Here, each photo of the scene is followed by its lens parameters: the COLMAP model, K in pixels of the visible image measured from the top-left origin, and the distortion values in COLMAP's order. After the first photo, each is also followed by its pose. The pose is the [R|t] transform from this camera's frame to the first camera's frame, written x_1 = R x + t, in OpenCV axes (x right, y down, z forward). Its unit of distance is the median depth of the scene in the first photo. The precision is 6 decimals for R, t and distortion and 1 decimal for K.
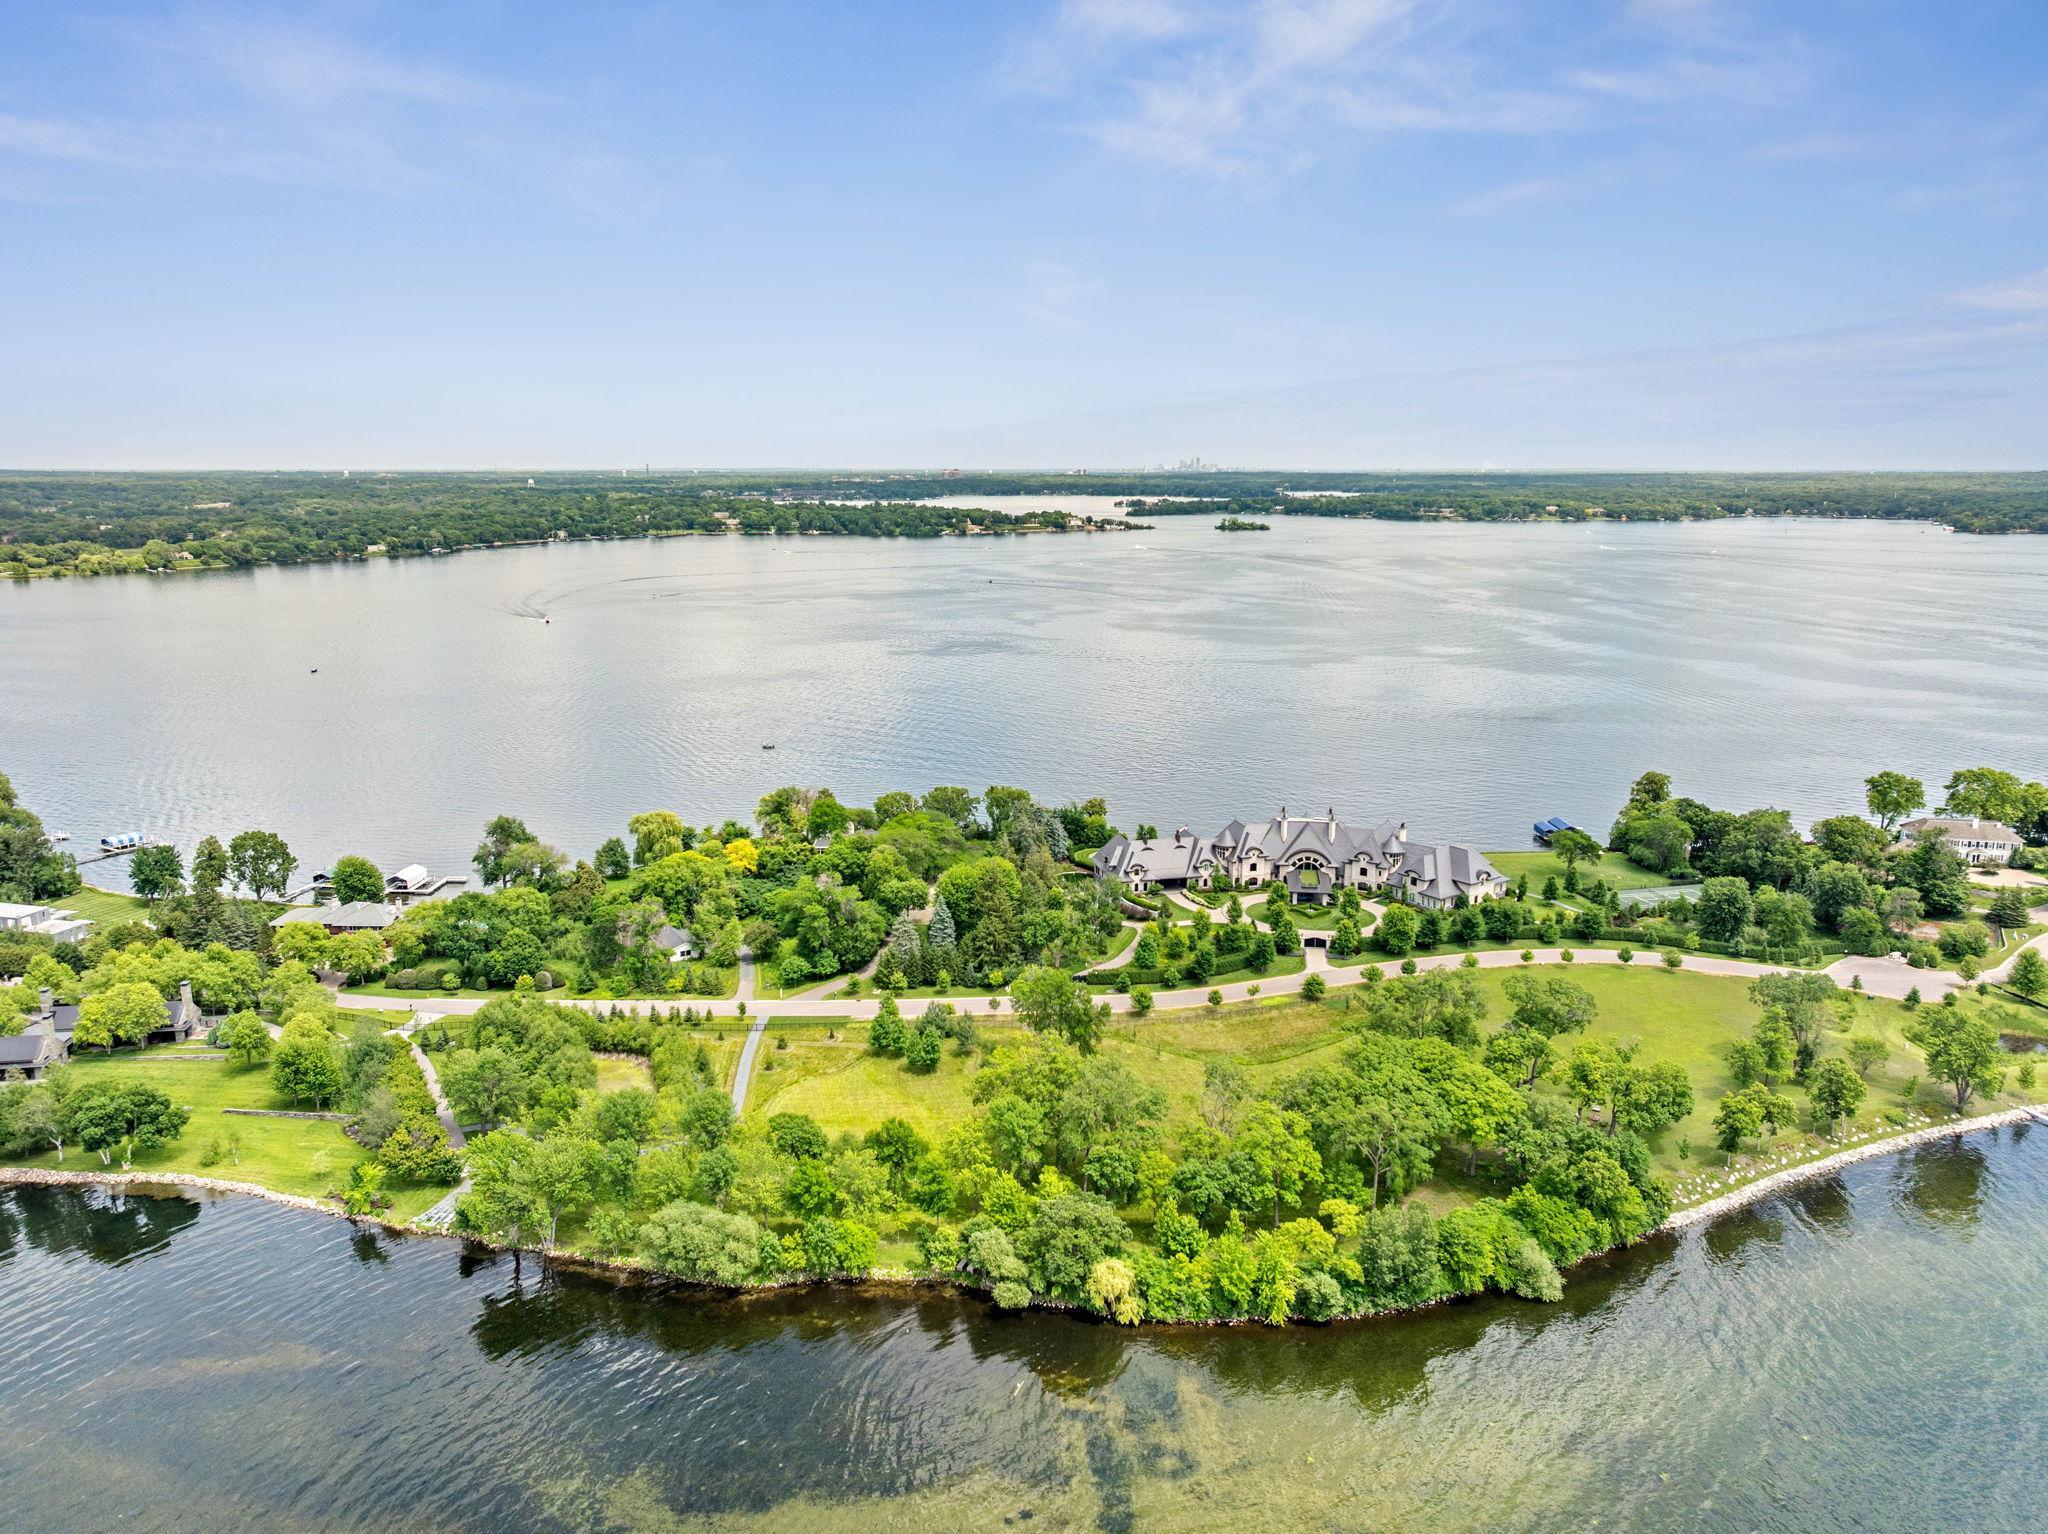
lens RADIAL K [[1420.8, 0, 1016.1], [0, 1420.8, 763.5], [0, 0, 1]] dist [-0.006250, 0.003126]
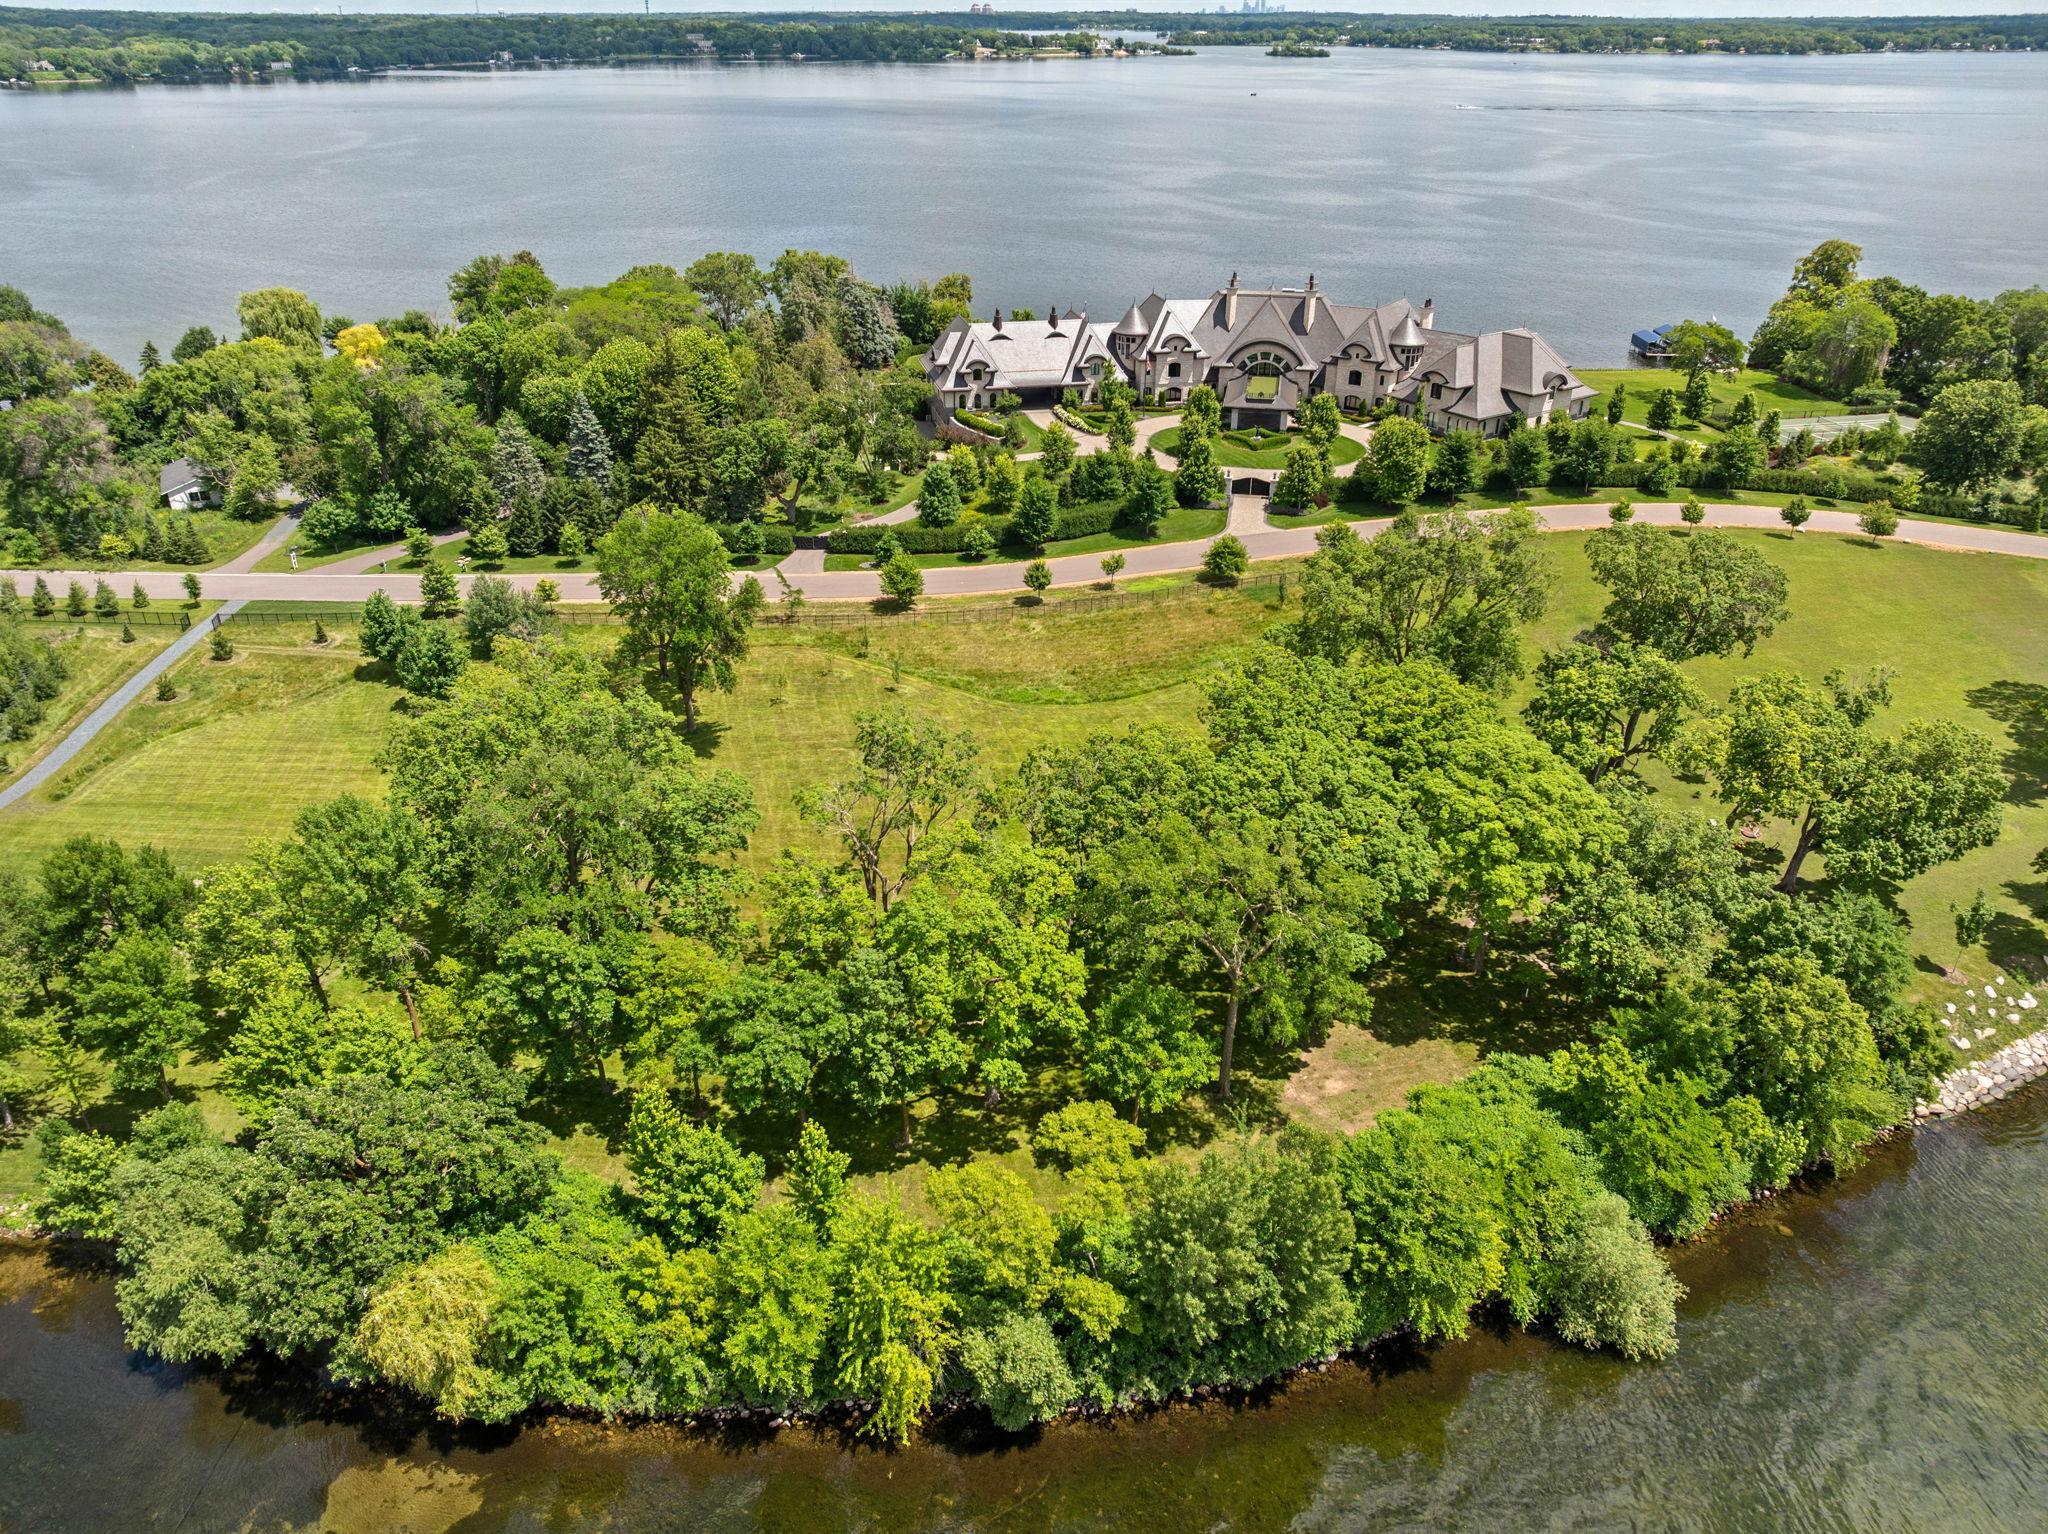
lens RADIAL K [[1420.8, 0, 1030.2], [0, 1420.8, 770.4], [0, 0, 1]] dist [-0.006250, 0.003126]
pose [[0.999797, 0.014117, -0.014384, 0.137903], [-0.009490, 0.959384, 0.281942, 0.078451], [0.017780, -0.281748, 0.959324, 0.433514]]
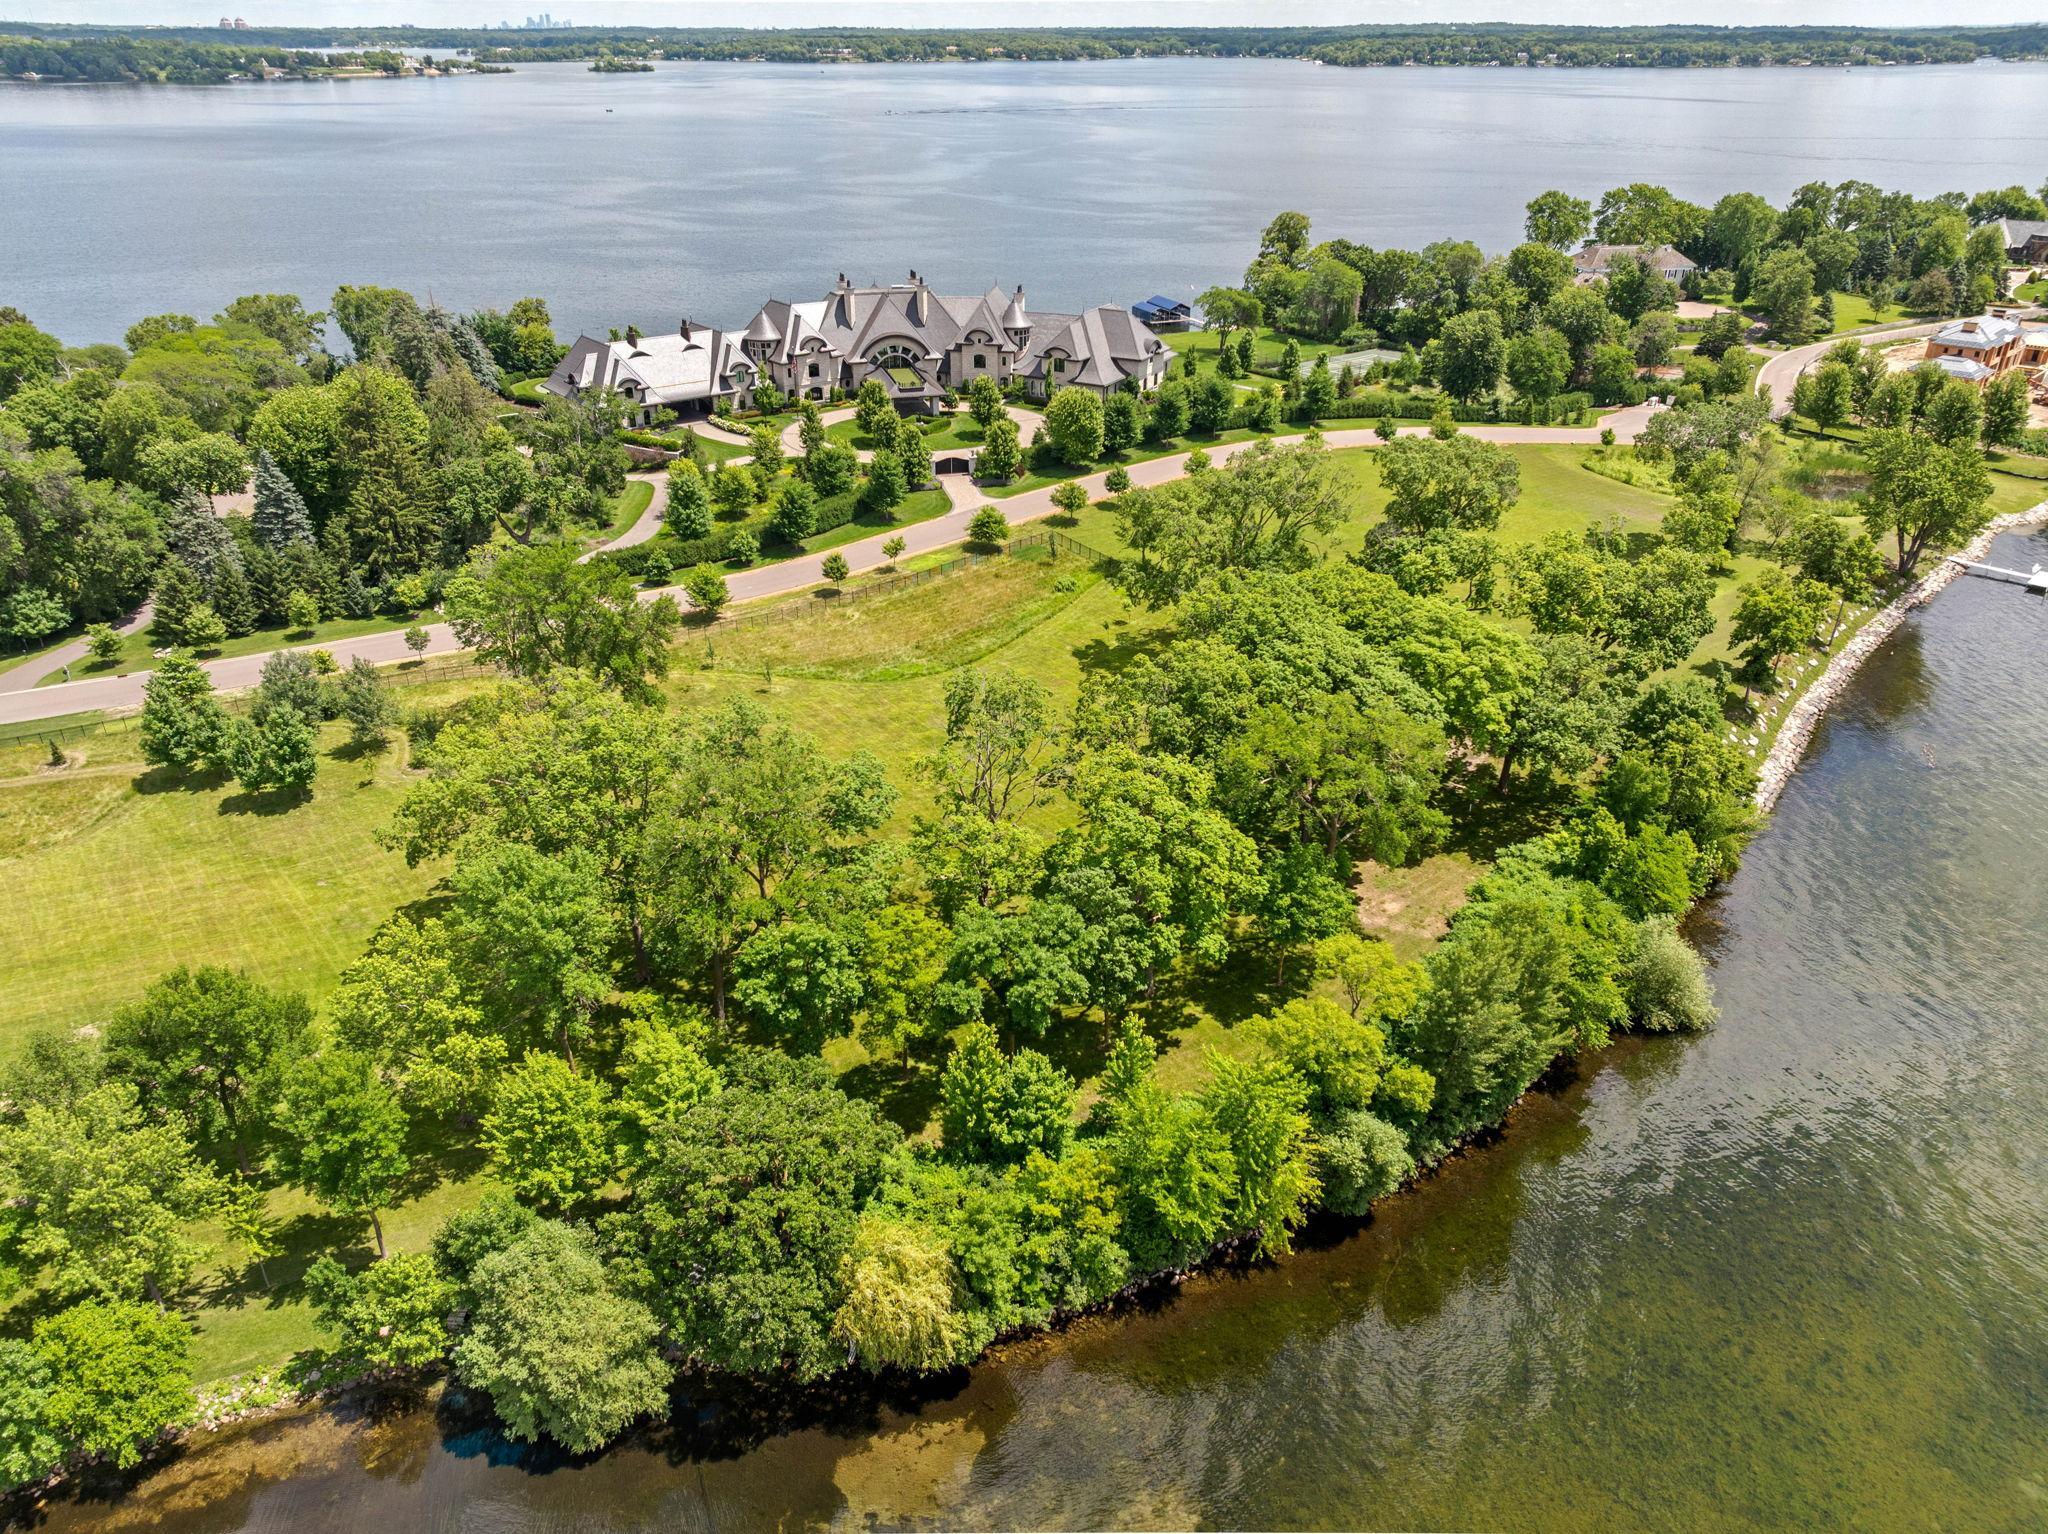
lens RADIAL K [[1420.8, 0, 1023.1], [0, 1420.8, 764.7], [0, 0, 1]] dist [-0.006250, 0.003126]
pose [[0.915751, -0.185328, 0.356447, -0.005902], [0.082100, 0.954847, 0.285529, 0.080129], [-0.393268, -0.232209, 0.889617, 0.426735]]
